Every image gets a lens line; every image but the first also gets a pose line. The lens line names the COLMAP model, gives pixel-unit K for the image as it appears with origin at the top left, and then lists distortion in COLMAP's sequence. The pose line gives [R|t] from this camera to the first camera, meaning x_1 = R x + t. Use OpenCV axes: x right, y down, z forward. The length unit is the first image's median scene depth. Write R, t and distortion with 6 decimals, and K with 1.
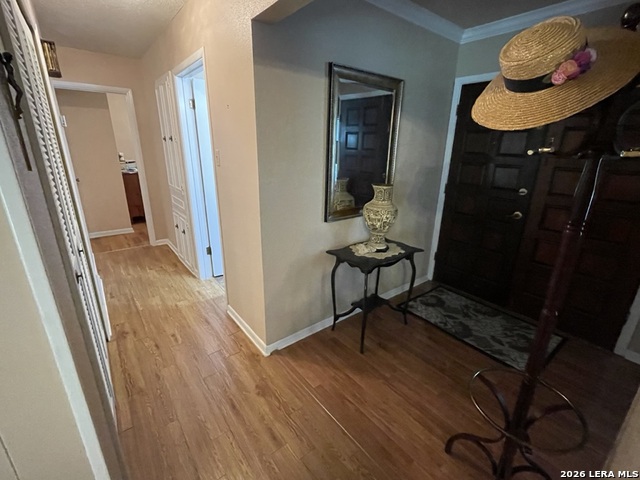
lens RADIAL K [[290.1, 0, 322.0], [0, 290.1, 240.3], [0, 0, 1]] dist [0.005469, -0.000407]
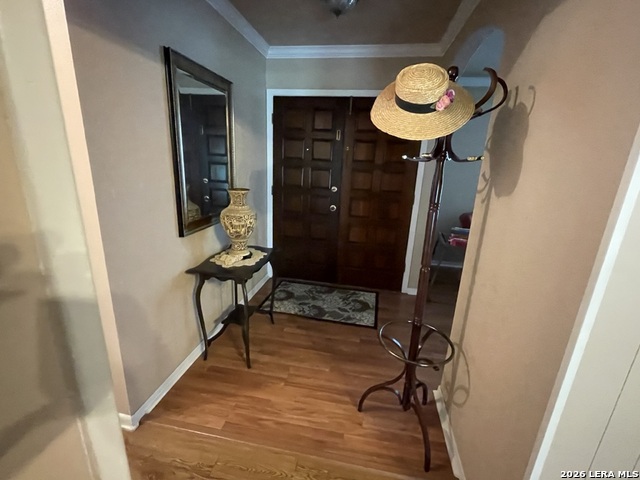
lens RADIAL K [[290.1, 0, 320.4], [0, 290.1, 240.9], [0, 0, 1]] dist [0.005469, -0.000407]
pose [[0.756477, -0.167539, 0.632197, -0.208783], [0.175894, 0.983135, 0.050069, -0.022689], [-0.629923, 0.073323, 0.773188, 0.093414]]
